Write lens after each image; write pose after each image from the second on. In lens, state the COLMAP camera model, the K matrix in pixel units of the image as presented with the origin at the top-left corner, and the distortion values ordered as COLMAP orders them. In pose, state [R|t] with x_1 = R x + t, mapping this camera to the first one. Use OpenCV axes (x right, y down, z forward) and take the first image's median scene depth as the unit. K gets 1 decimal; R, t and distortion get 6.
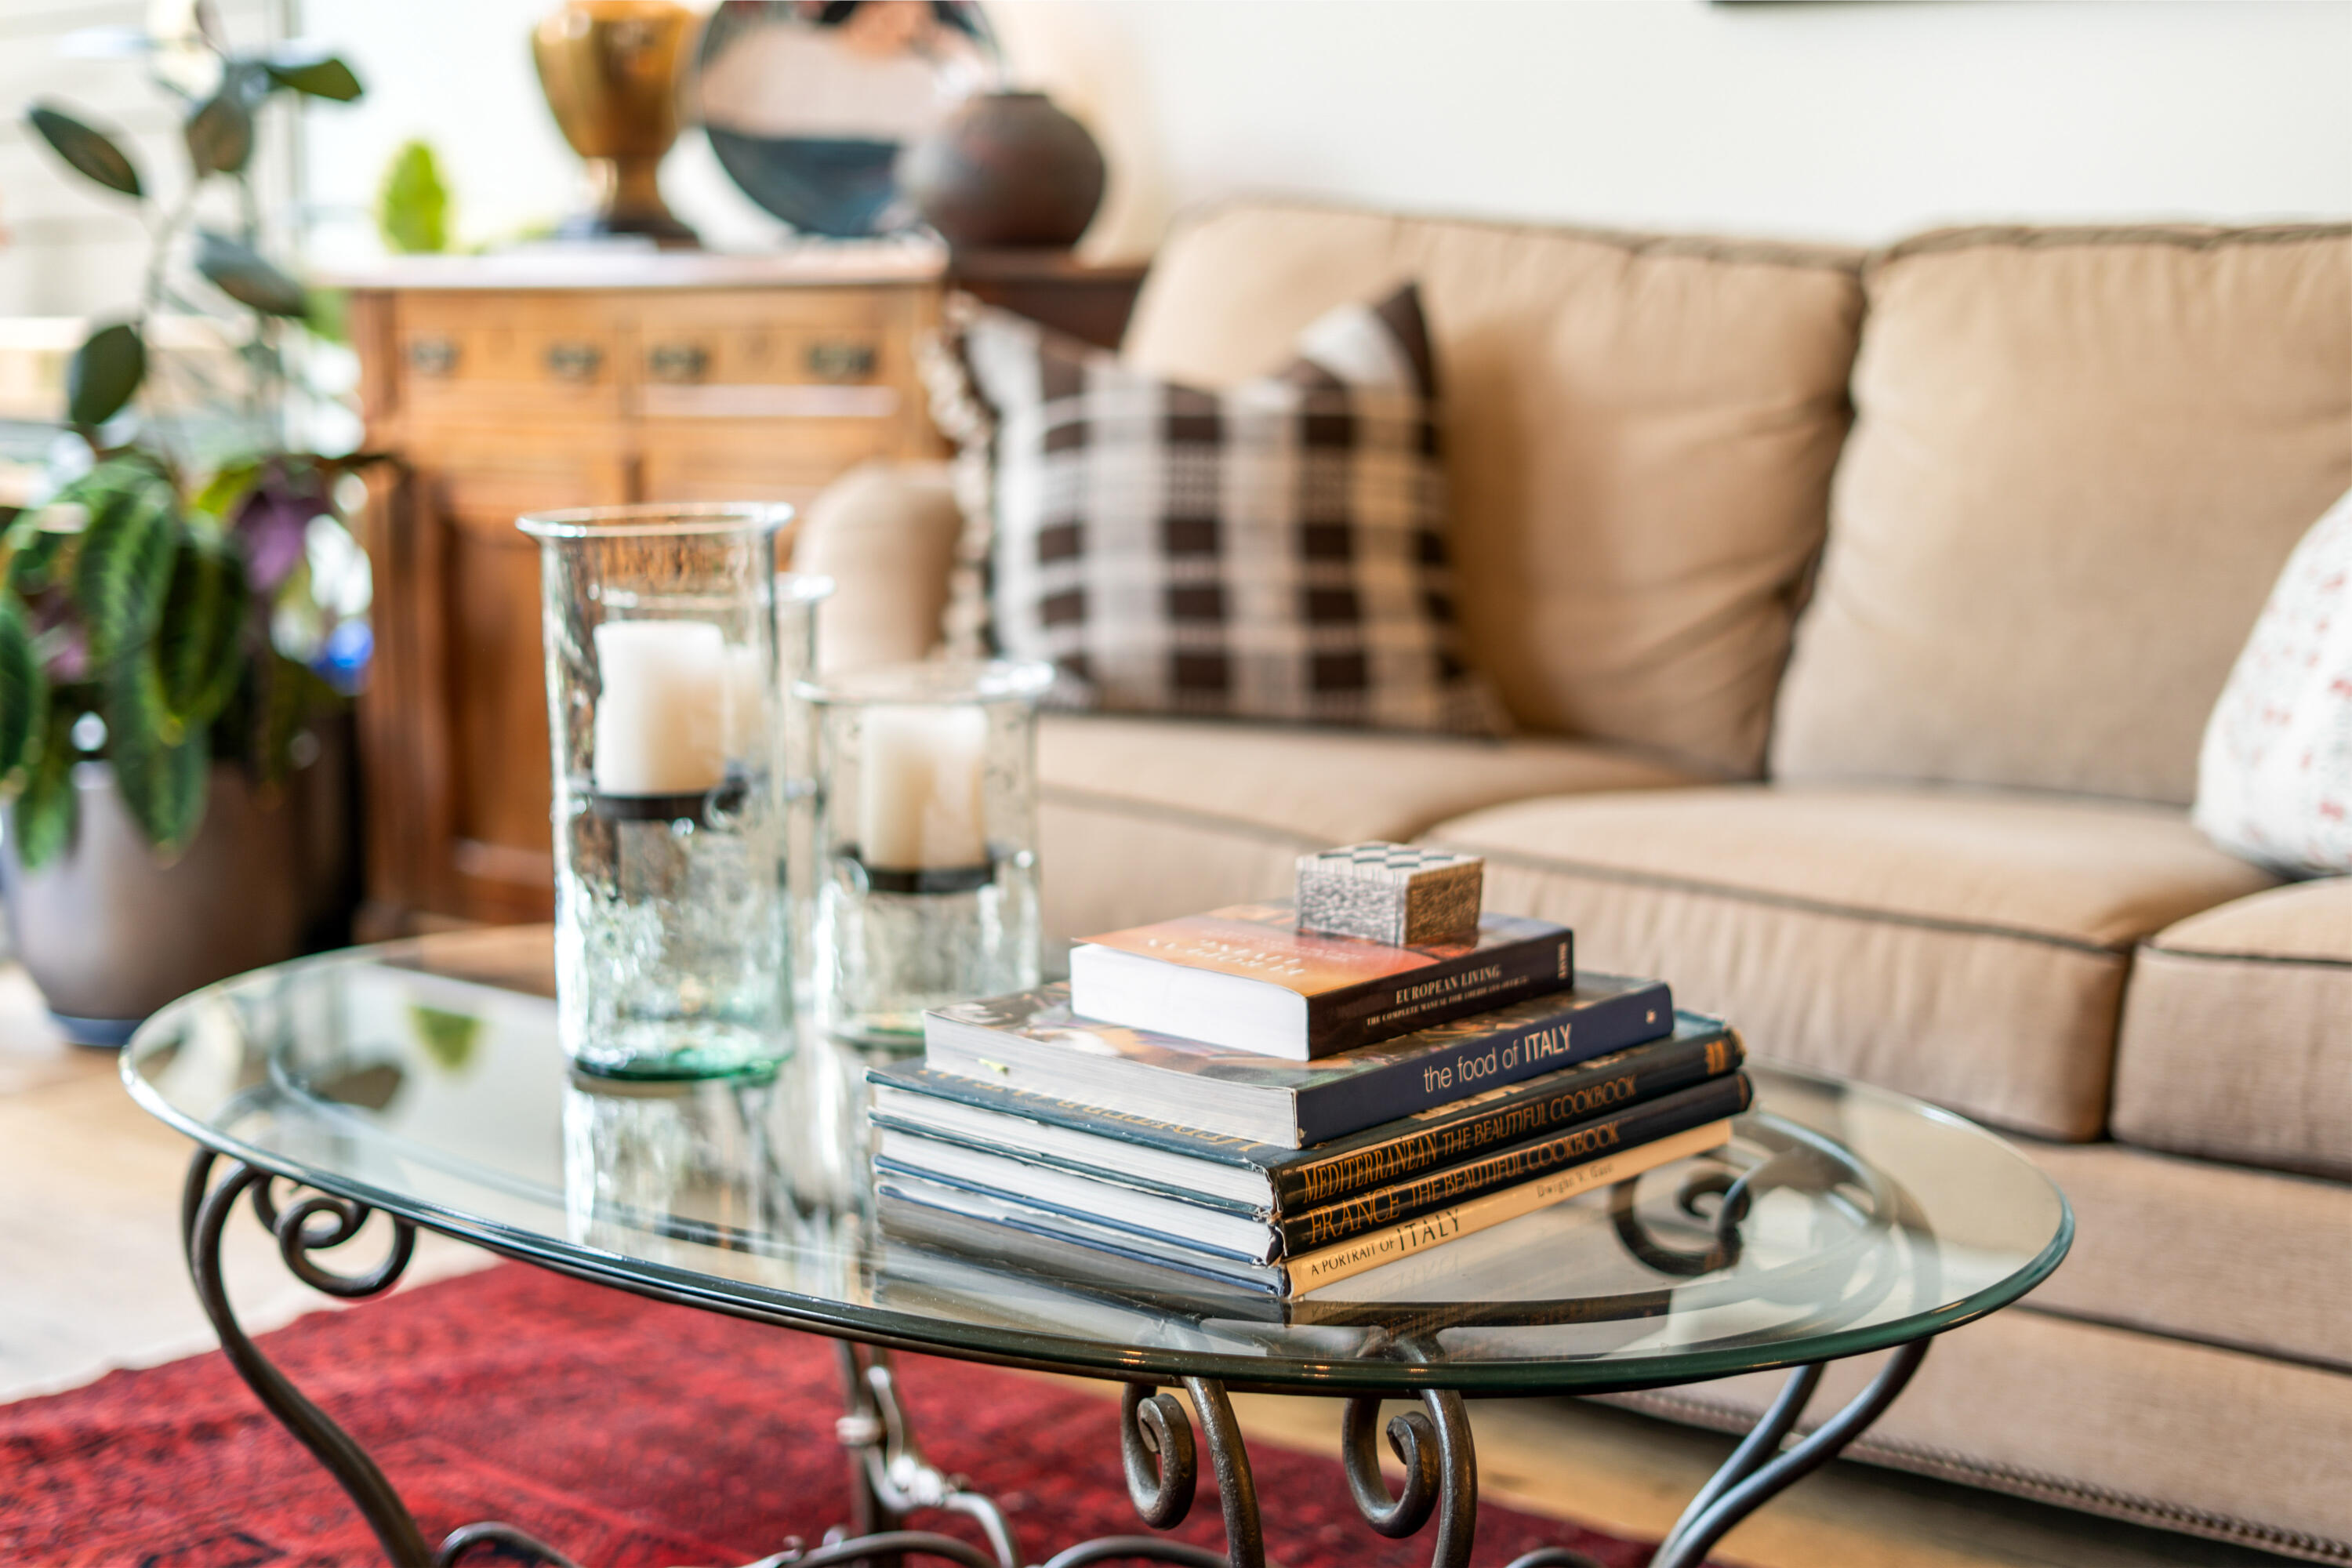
lens RADIAL K [[3381.2, 0, 1176.0], [0, 3381.2, 784.0], [0, 0, 1]] dist [-0.010634, -0.005676]
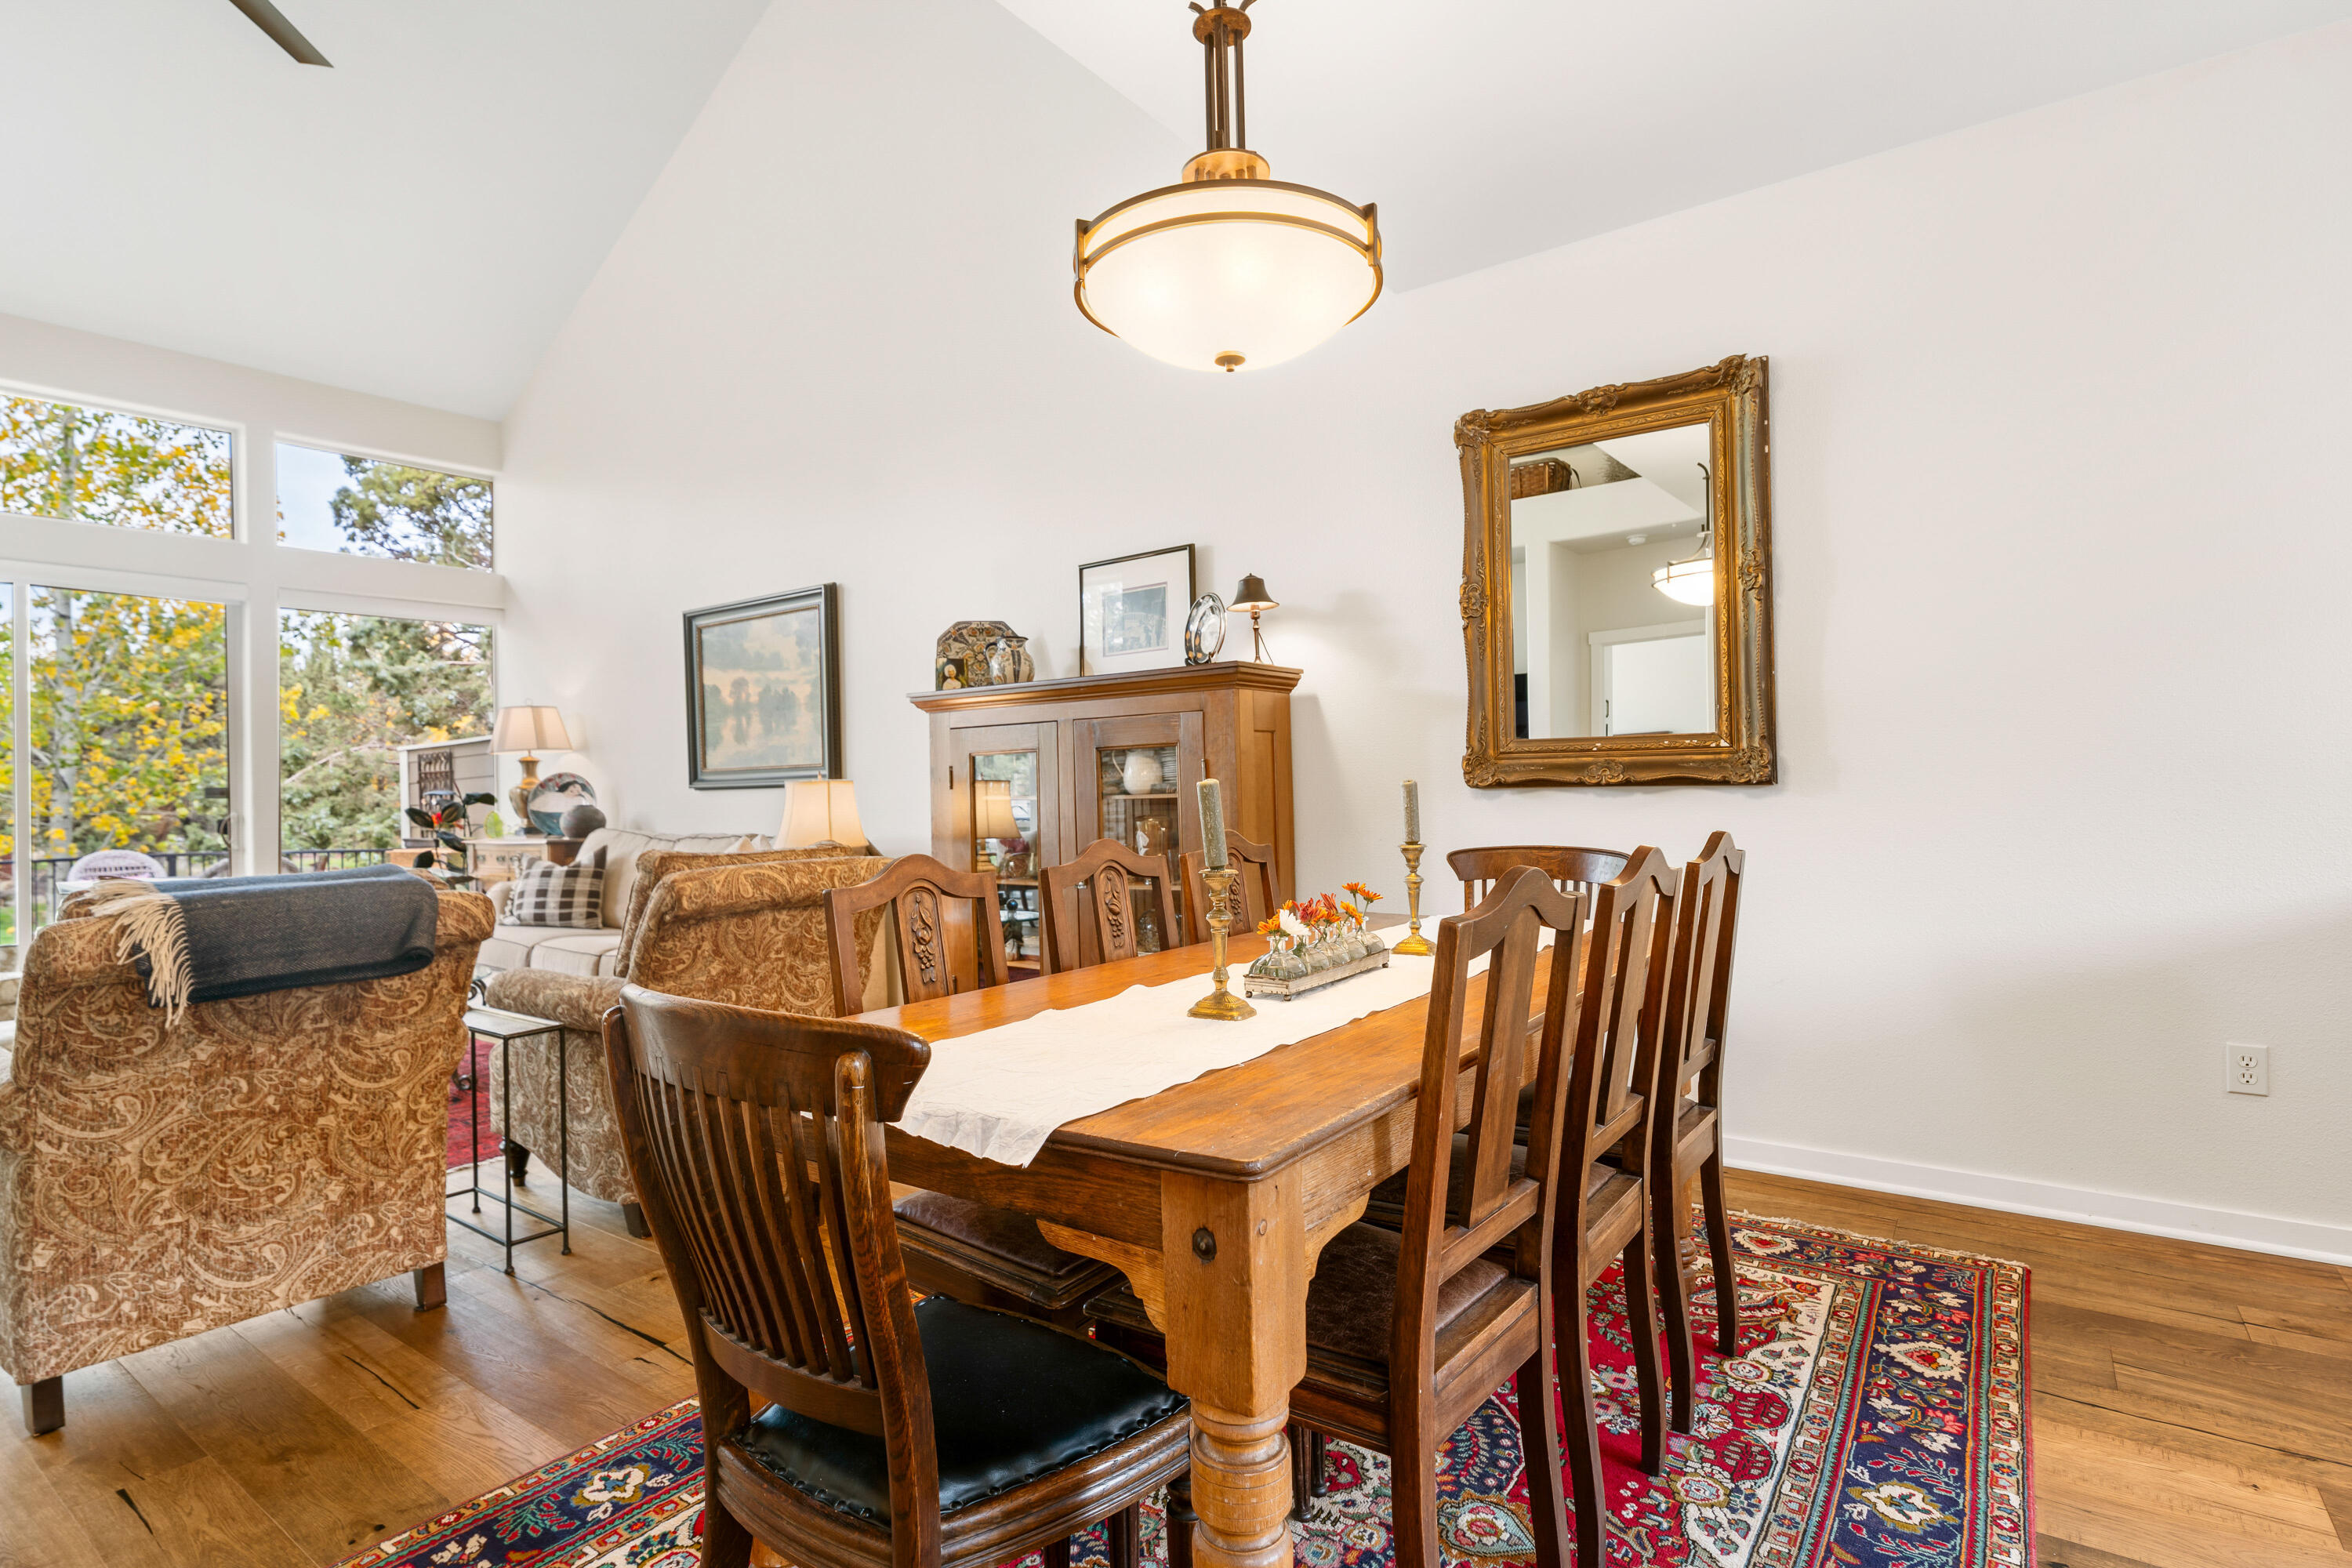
lens RADIAL K [[1156.4, 0, 1170.0], [0, 1156.4, 776.2], [0, 0, 1]] dist [-0.017532, 0.000438]
pose [[0.998145, -0.016657, 0.058561, 0.939216], [0.026132, 0.985952, -0.164972, 0.077914], [-0.054990, 0.166196, 0.984558, -0.976636]]
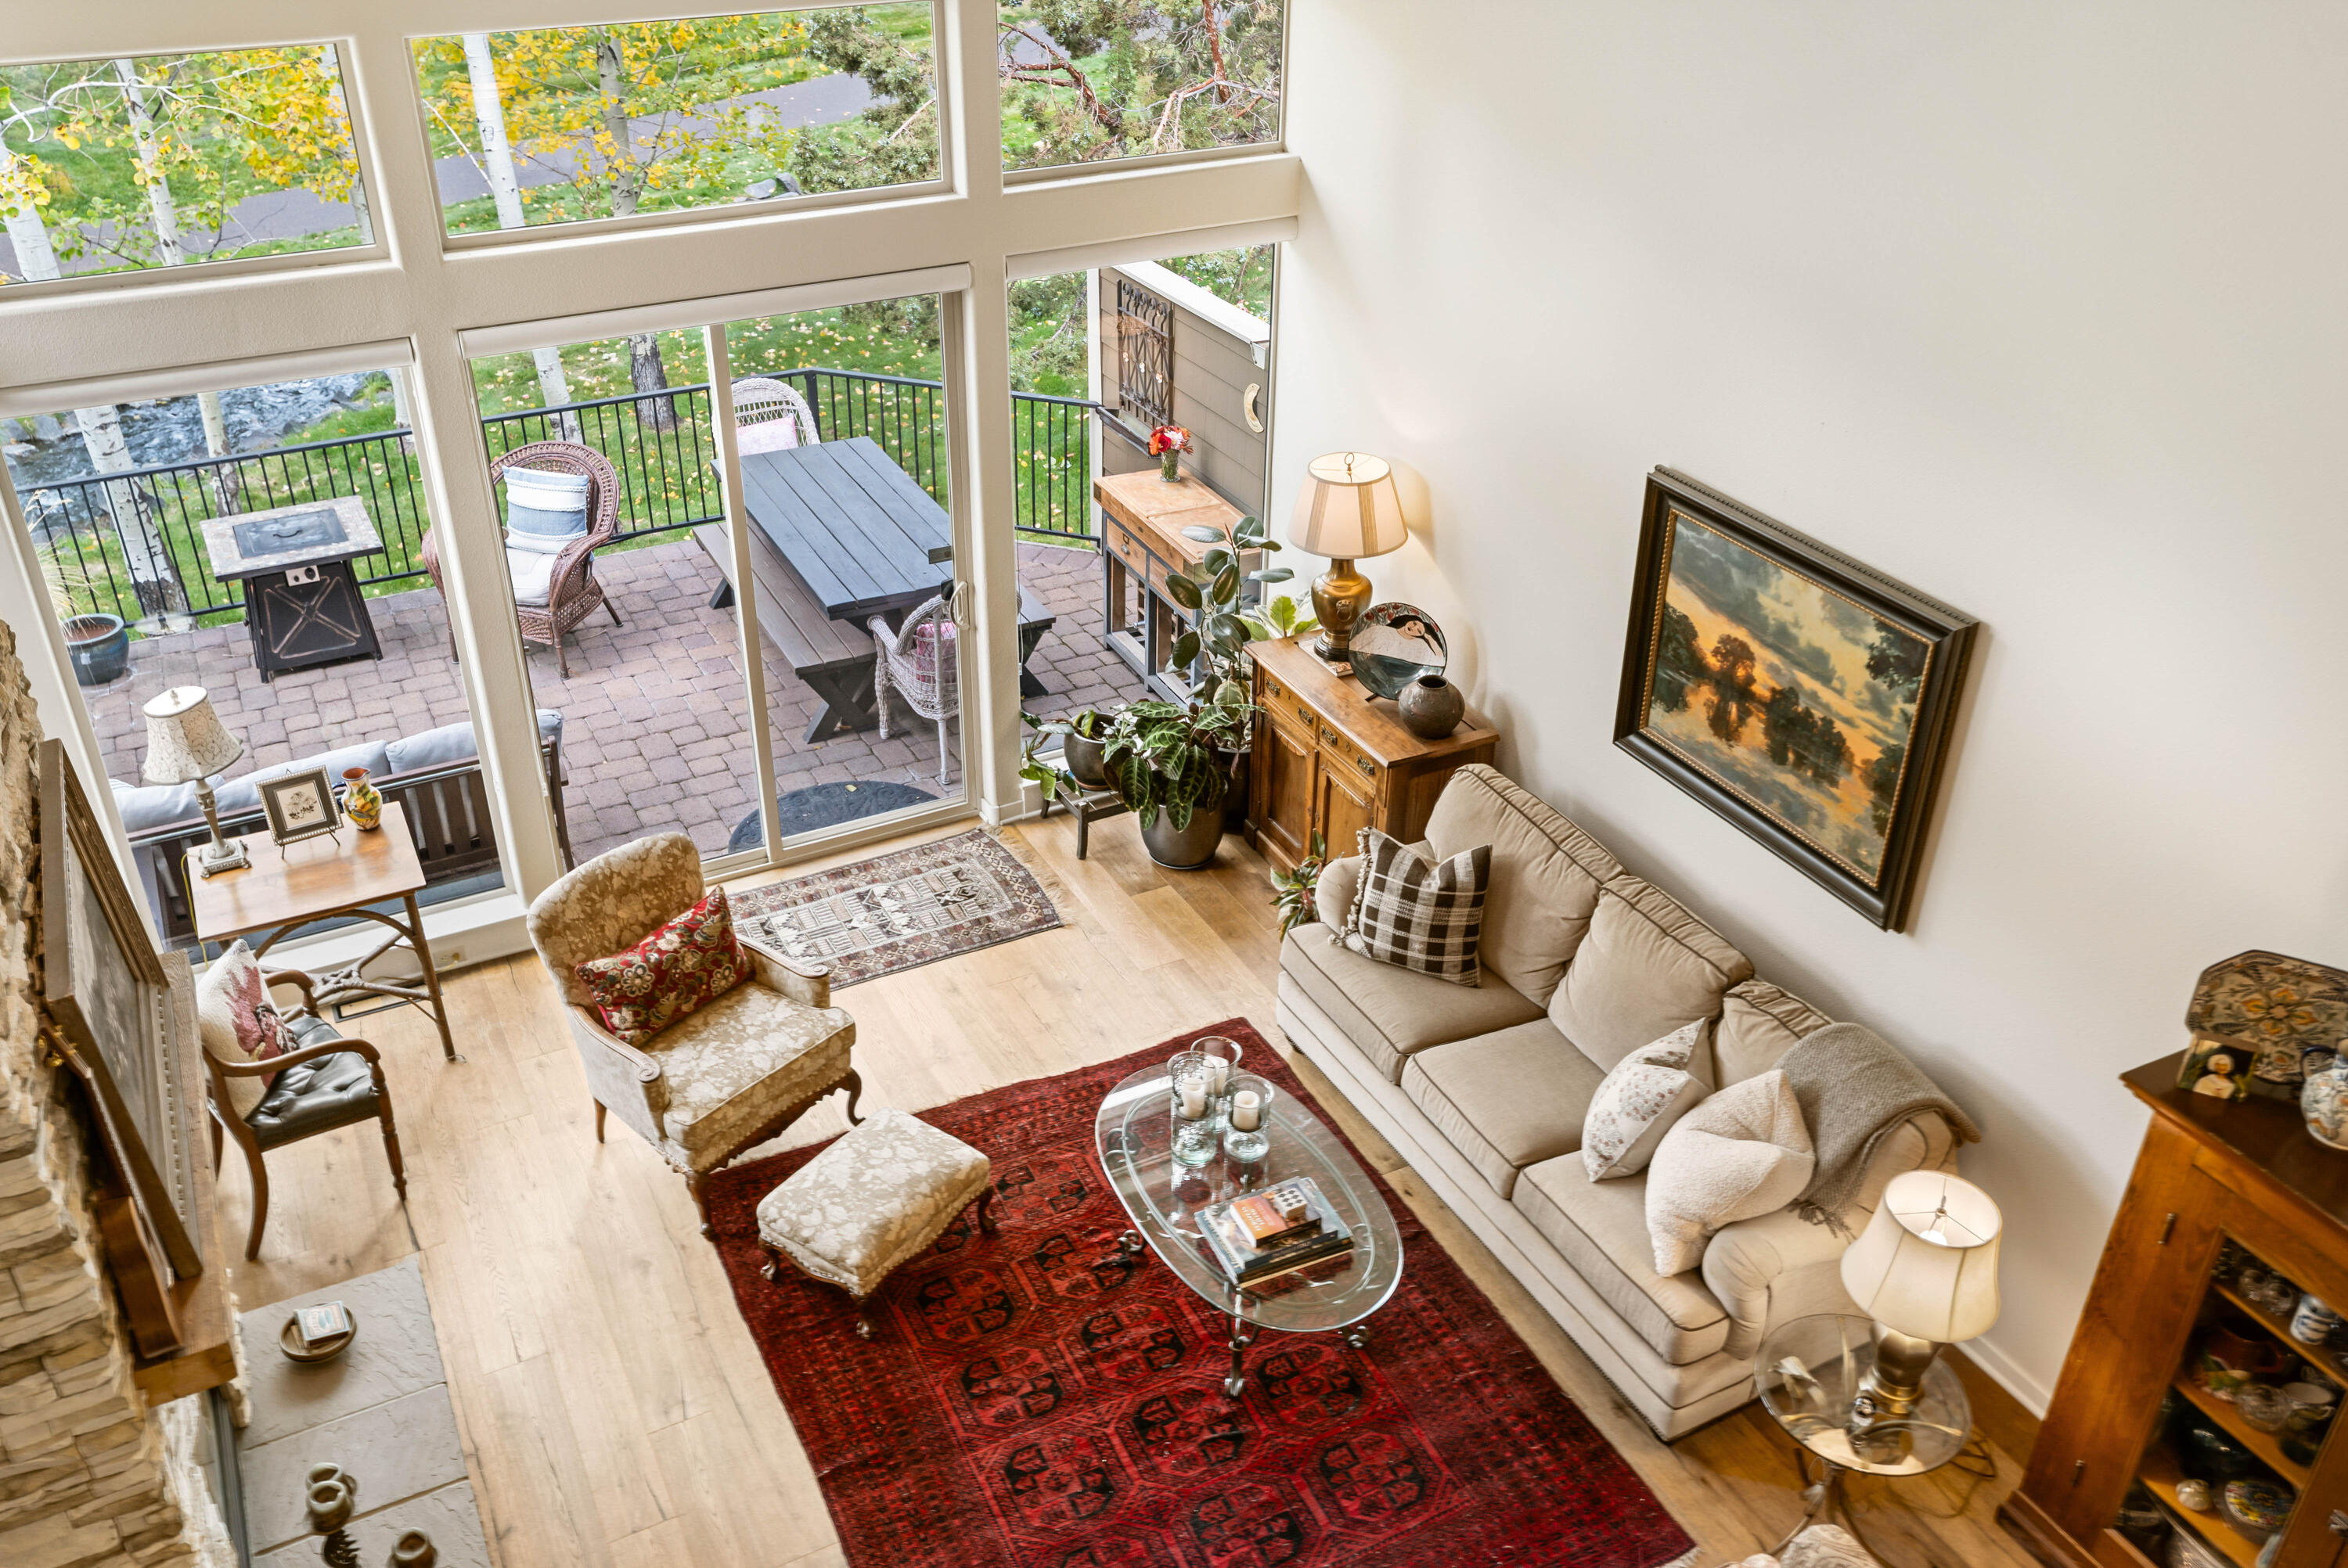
lens RADIAL K [[1848.9, 0, 1174.0], [0, 1848.9, 784.0], [0, 0, 1]] dist [-0.013106, 0.000234]
pose [[0.919682, 0.212212, -0.330380, 0.422825], [-0.074318, 0.920245, 0.384220, -1.000476], [0.385567, -0.328807, 0.862104, -0.848408]]
